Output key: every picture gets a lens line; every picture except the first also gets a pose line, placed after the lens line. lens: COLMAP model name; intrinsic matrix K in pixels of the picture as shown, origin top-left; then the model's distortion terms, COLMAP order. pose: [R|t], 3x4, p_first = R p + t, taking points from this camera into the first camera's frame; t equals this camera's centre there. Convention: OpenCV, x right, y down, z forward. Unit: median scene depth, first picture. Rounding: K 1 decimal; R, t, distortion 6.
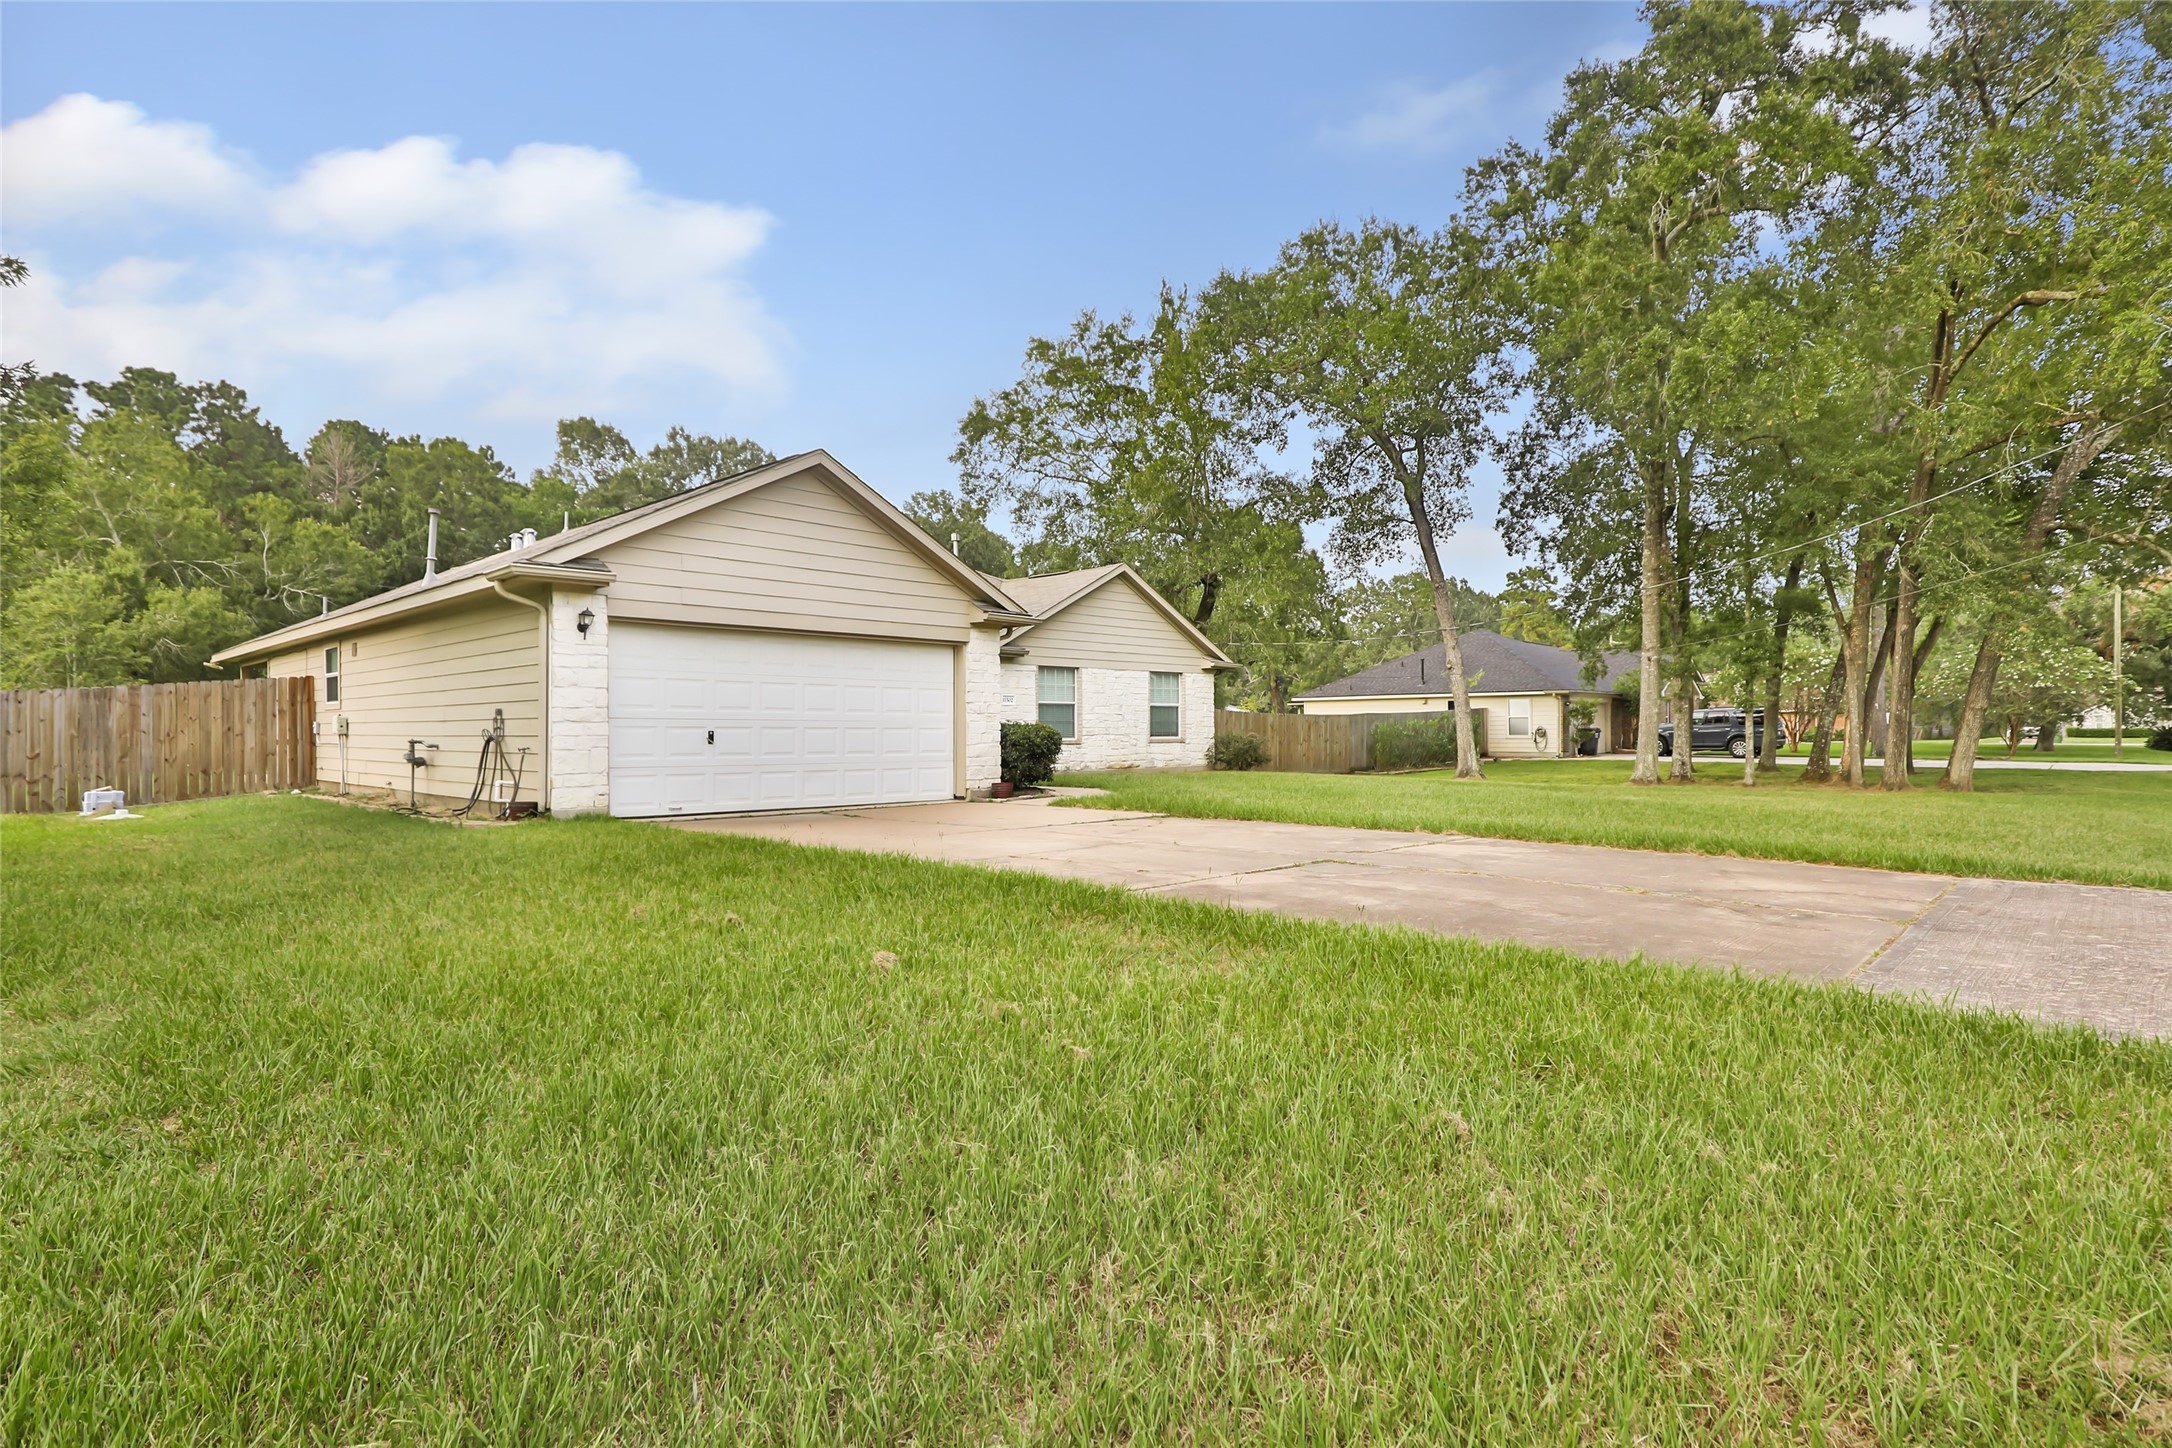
lens RADIAL K [[1055.0, 0, 1086.0], [0, 1055.0, 724.0], [0, 0, 1]] dist [-0.000279, -0.040181]
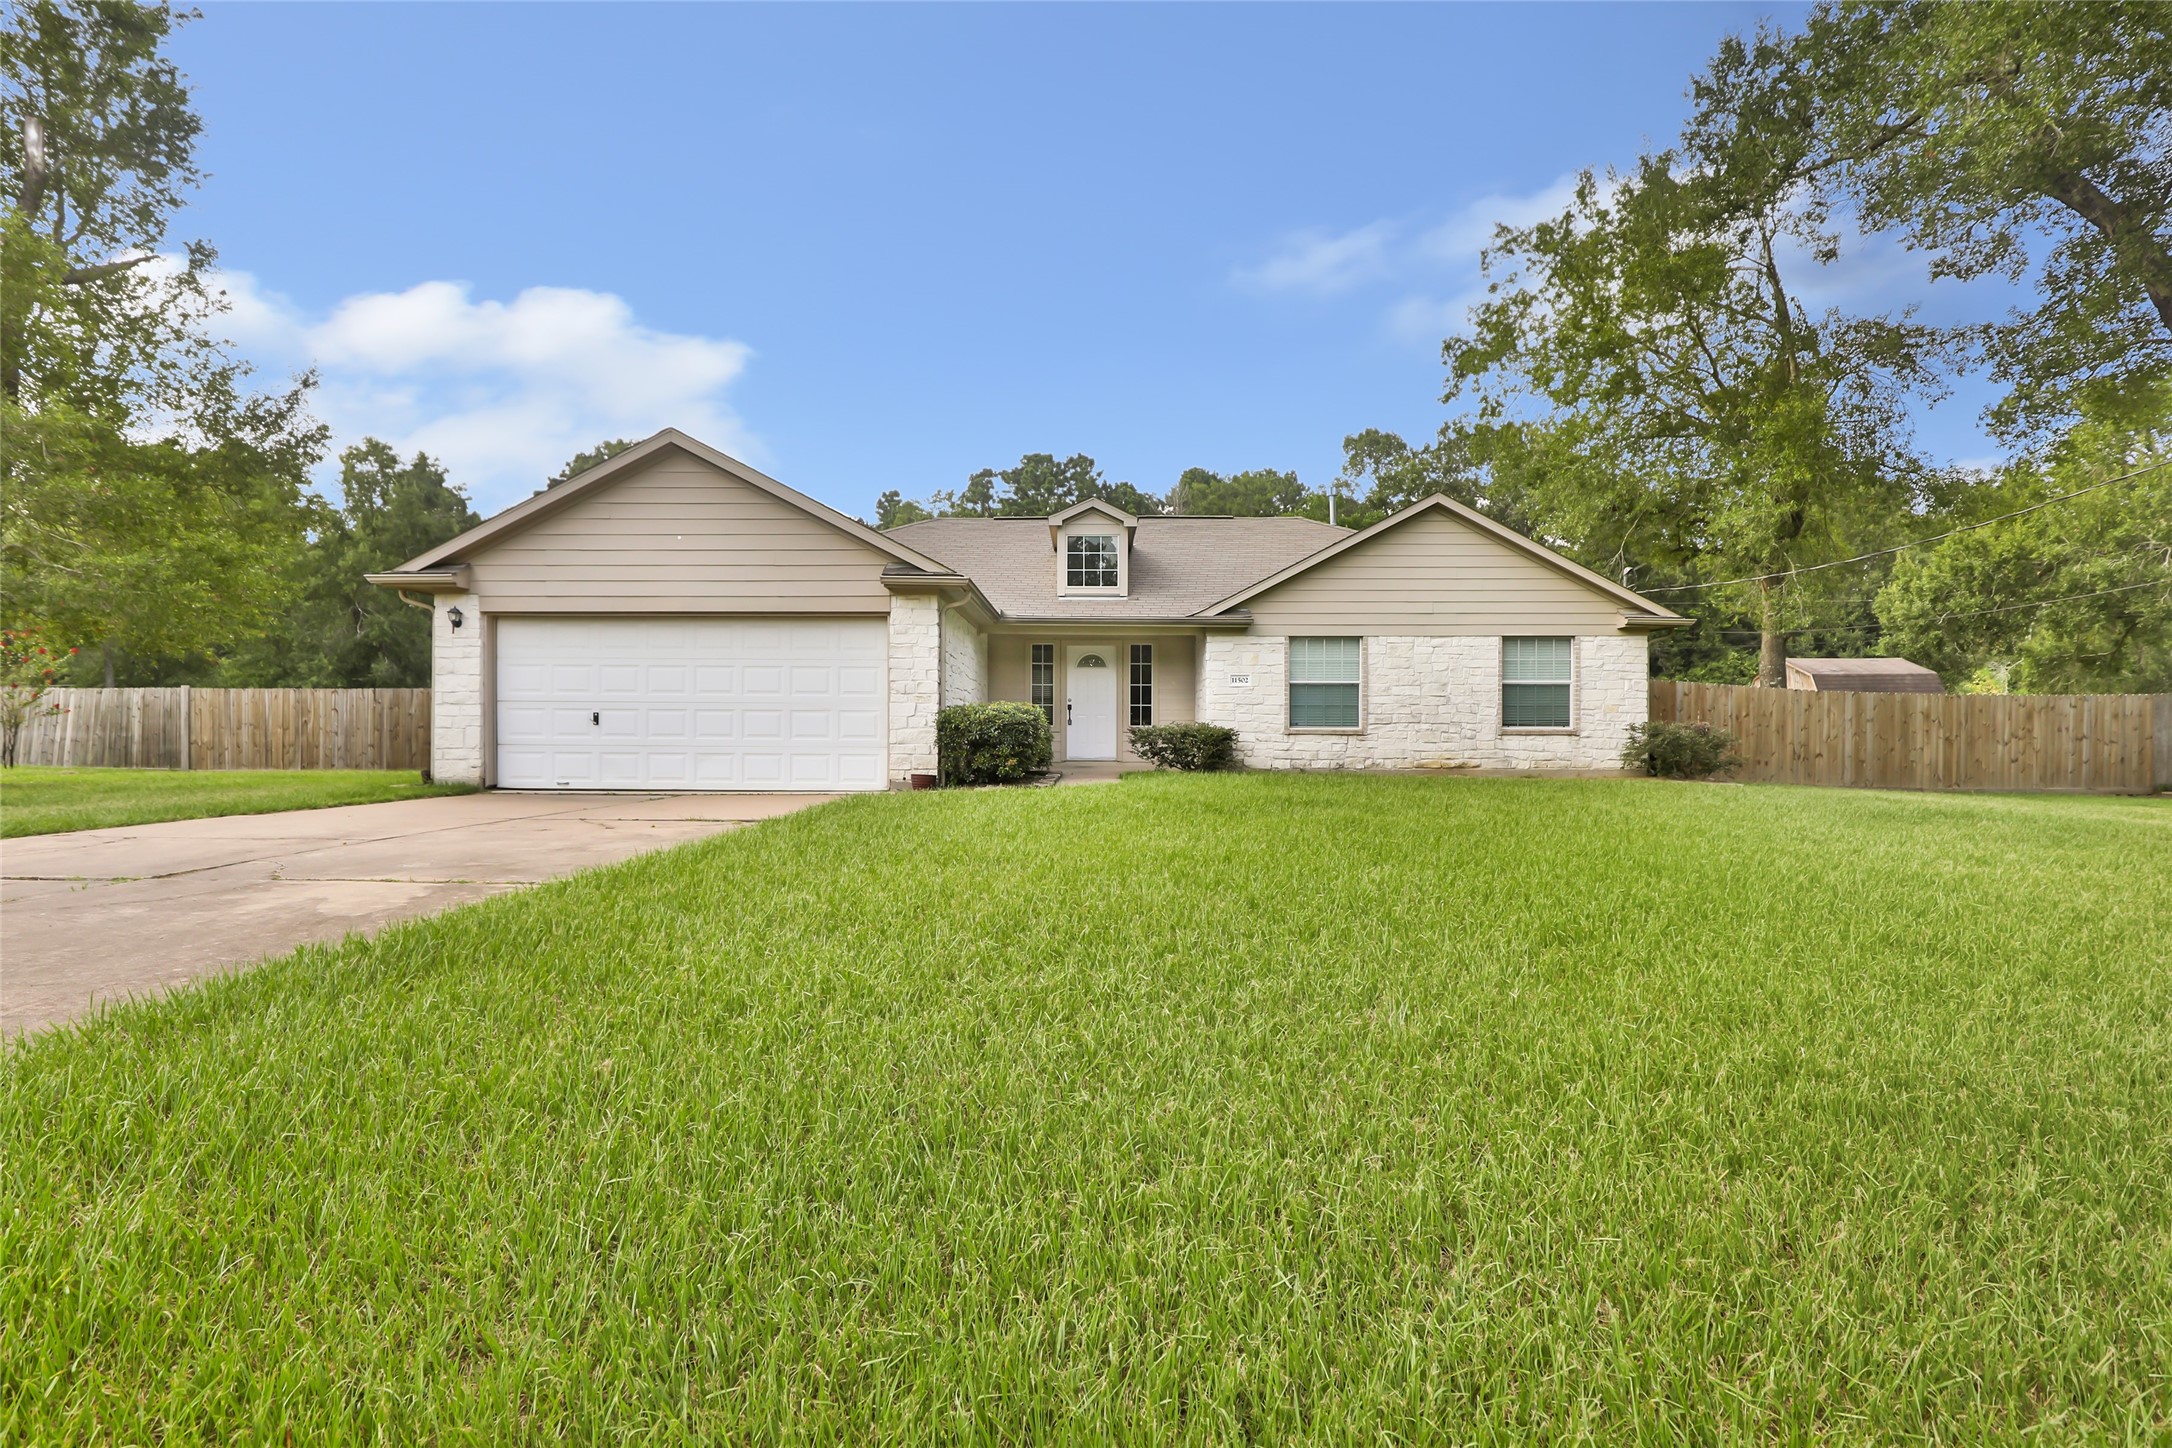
lens RADIAL K [[1055.0, 0, 1086.0], [0, 1055.0, 724.0], [0, 0, 1]] dist [-0.000279, -0.040181]
pose [[0.690645, 0.000121, -0.723194, 0.385375], [0.000047, 1.000000, 0.000212, 0.010165], [0.723194, -0.000181, 0.690644, 0.298598]]
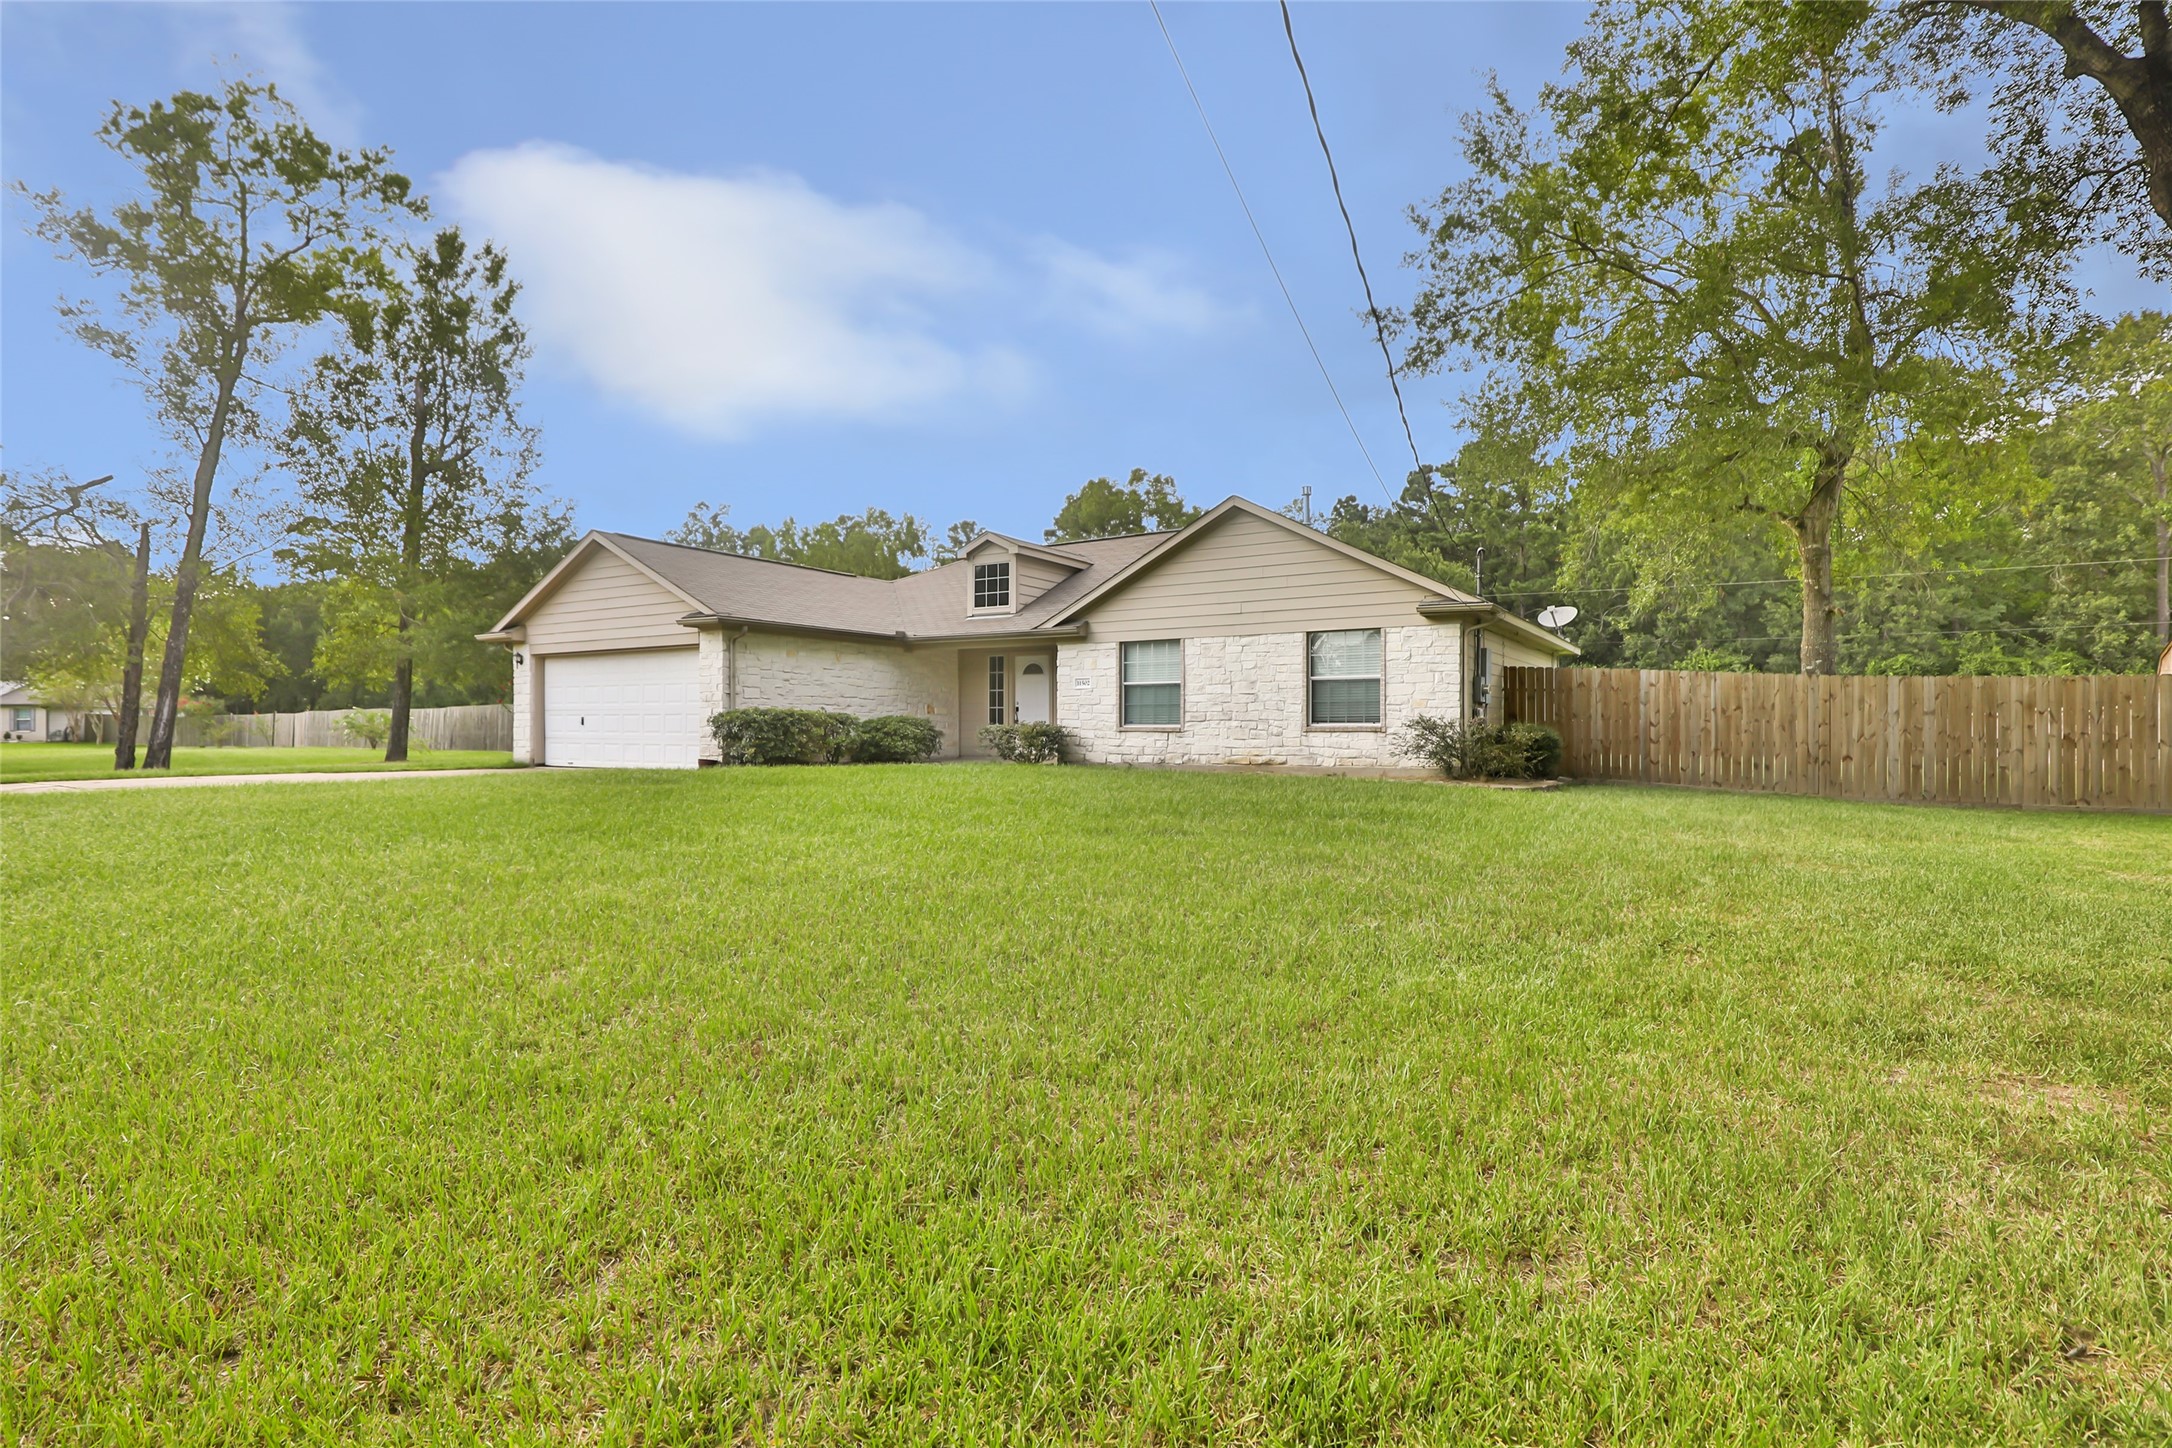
lens RADIAL K [[1055.0, 0, 1086.0], [0, 1055.0, 724.0], [0, 0, 1]] dist [-0.000279, -0.040181]
pose [[0.222250, -0.006105, -0.974971, 0.722933], [0.004104, 0.999977, -0.005326, 0.015783], [0.974981, -0.002818, 0.222270, 0.697590]]
